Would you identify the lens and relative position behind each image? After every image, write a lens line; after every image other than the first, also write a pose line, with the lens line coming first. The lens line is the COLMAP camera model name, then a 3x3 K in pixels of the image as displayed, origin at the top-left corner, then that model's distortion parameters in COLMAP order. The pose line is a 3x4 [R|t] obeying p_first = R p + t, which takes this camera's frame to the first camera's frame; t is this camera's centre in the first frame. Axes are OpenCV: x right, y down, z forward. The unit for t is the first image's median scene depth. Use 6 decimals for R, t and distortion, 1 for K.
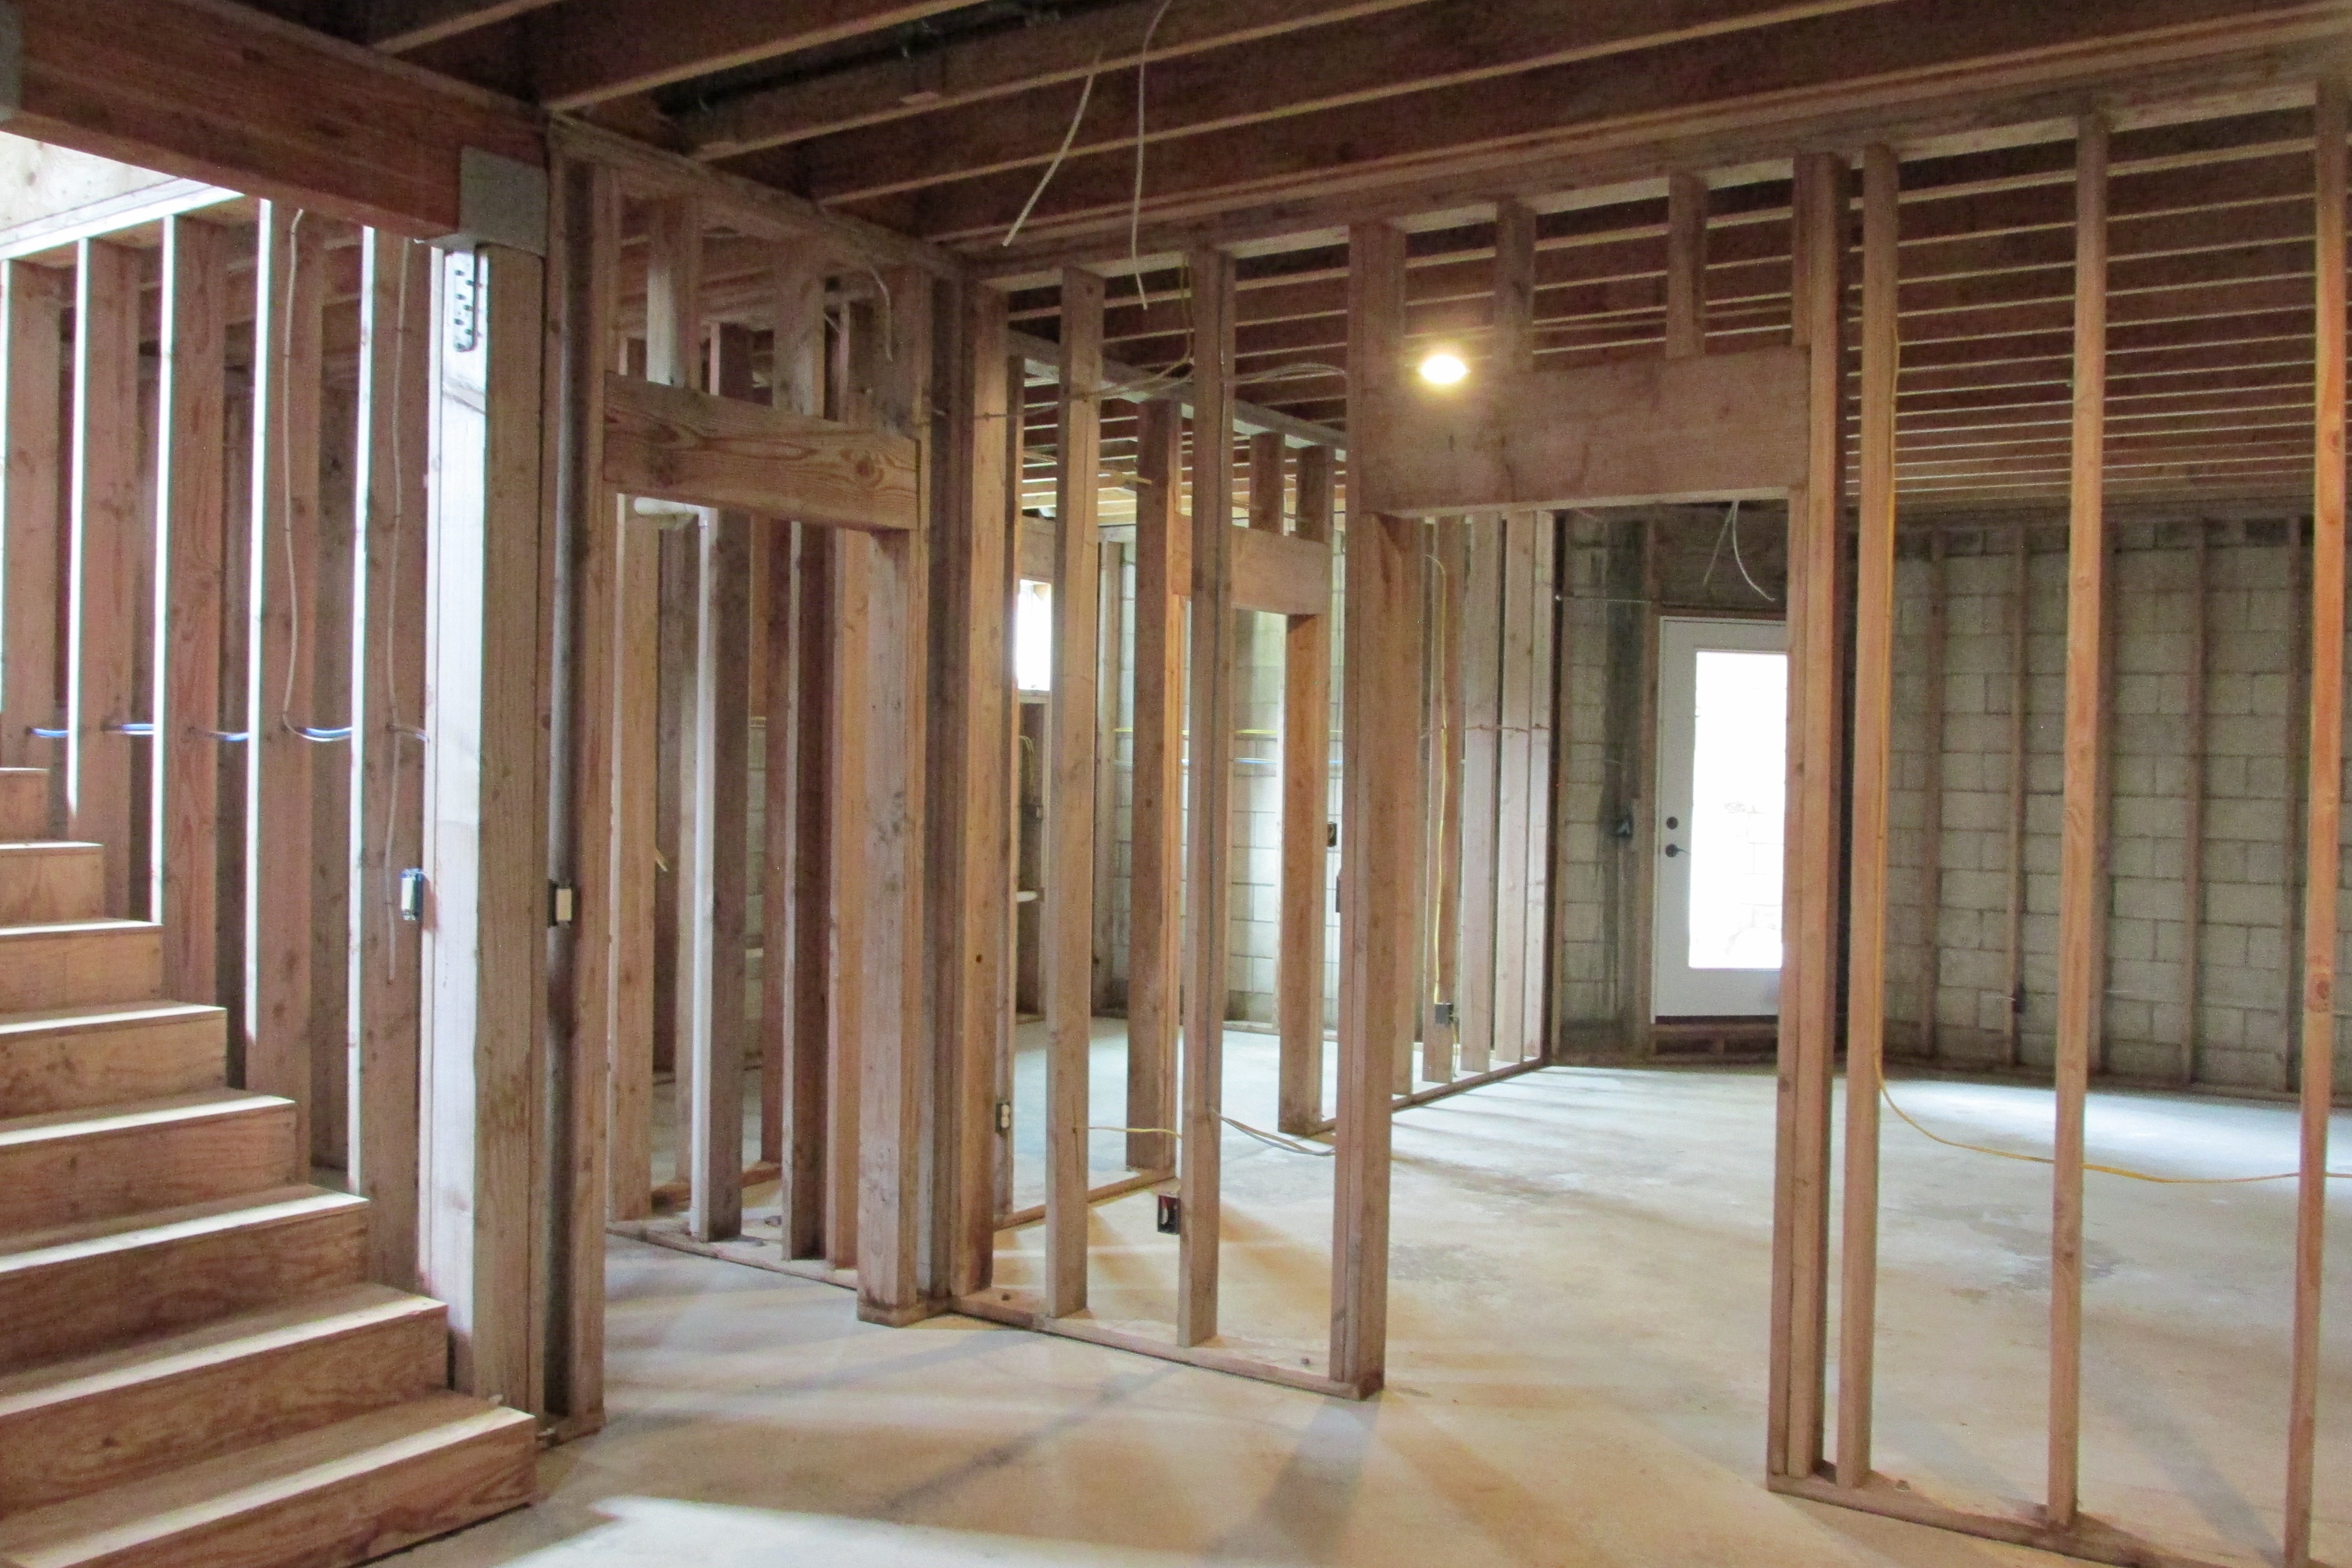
lens RADIAL K [[1933.6, 0, 1168.2], [0, 1933.6, 775.6], [0, 0, 1]] dist [-0.044248, 0.008764]
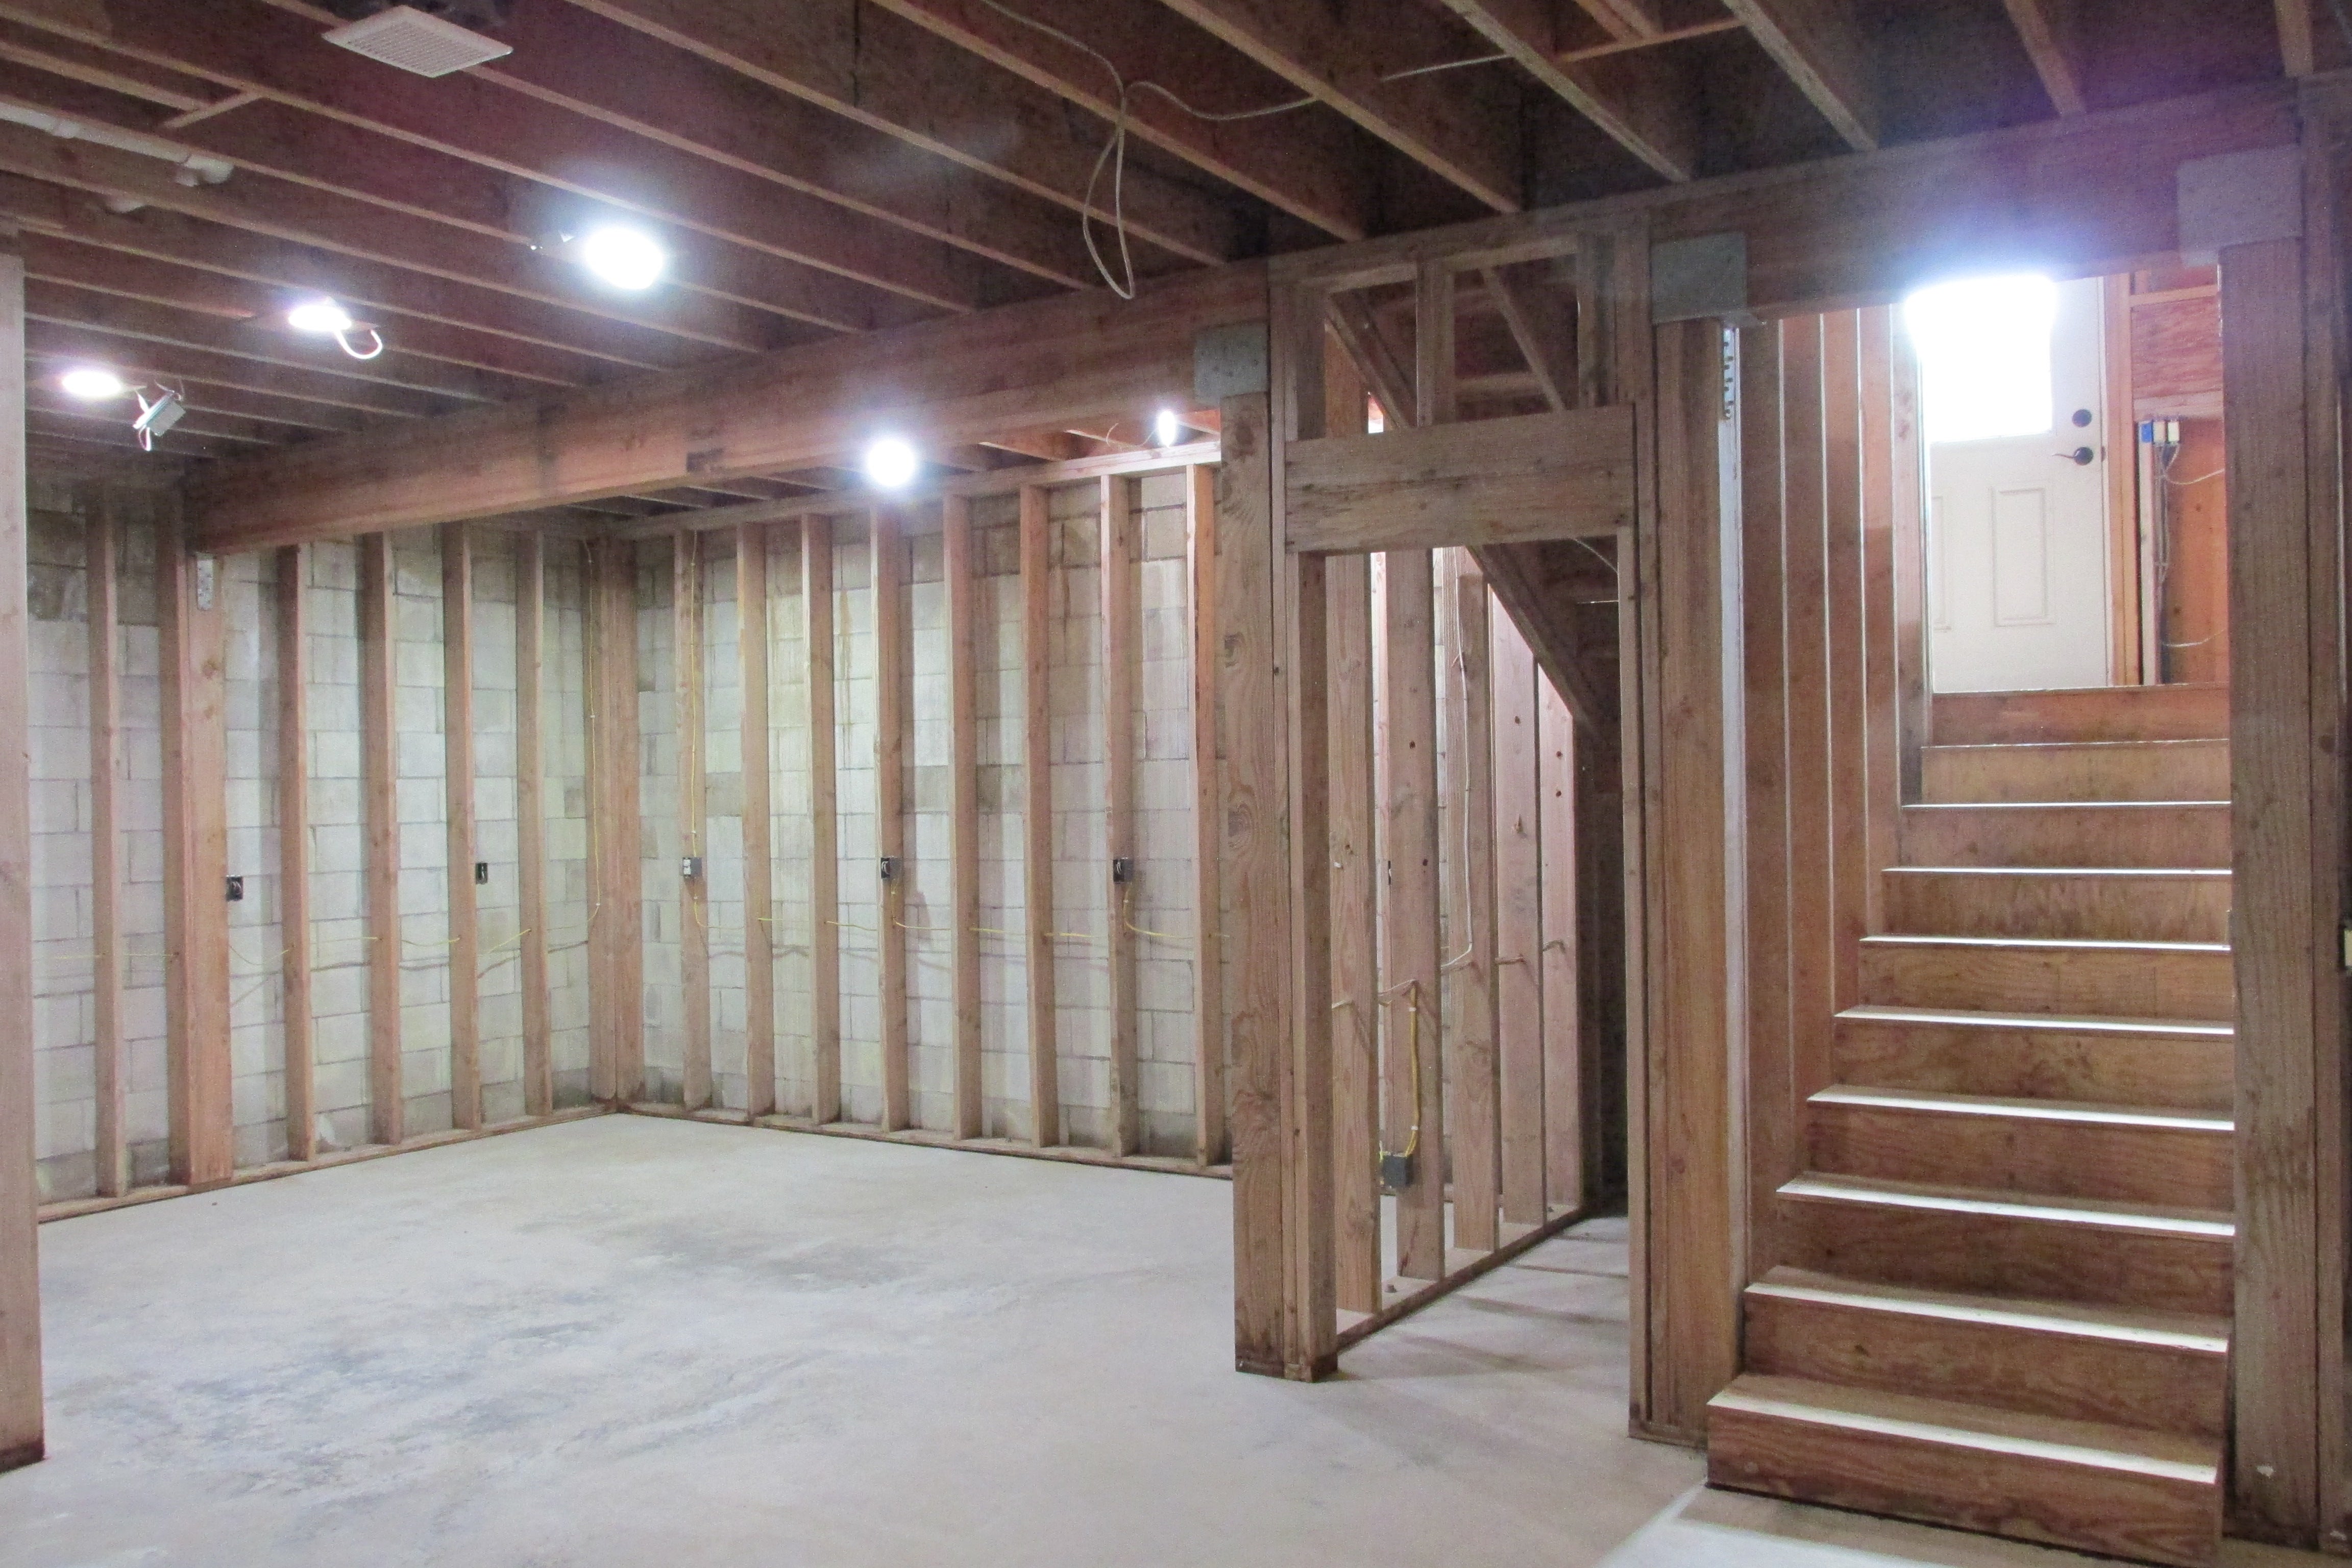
lens RADIAL K [[1933.6, 0, 1168.2], [0, 1933.6, 775.6], [0, 0, 1]] dist [-0.044248, 0.008764]
pose [[0.019630, -0.021537, -0.999575, 0.614456], [0.005822, 0.999753, -0.021427, 0.002270], [0.999790, -0.005399, 0.019750, 0.475294]]
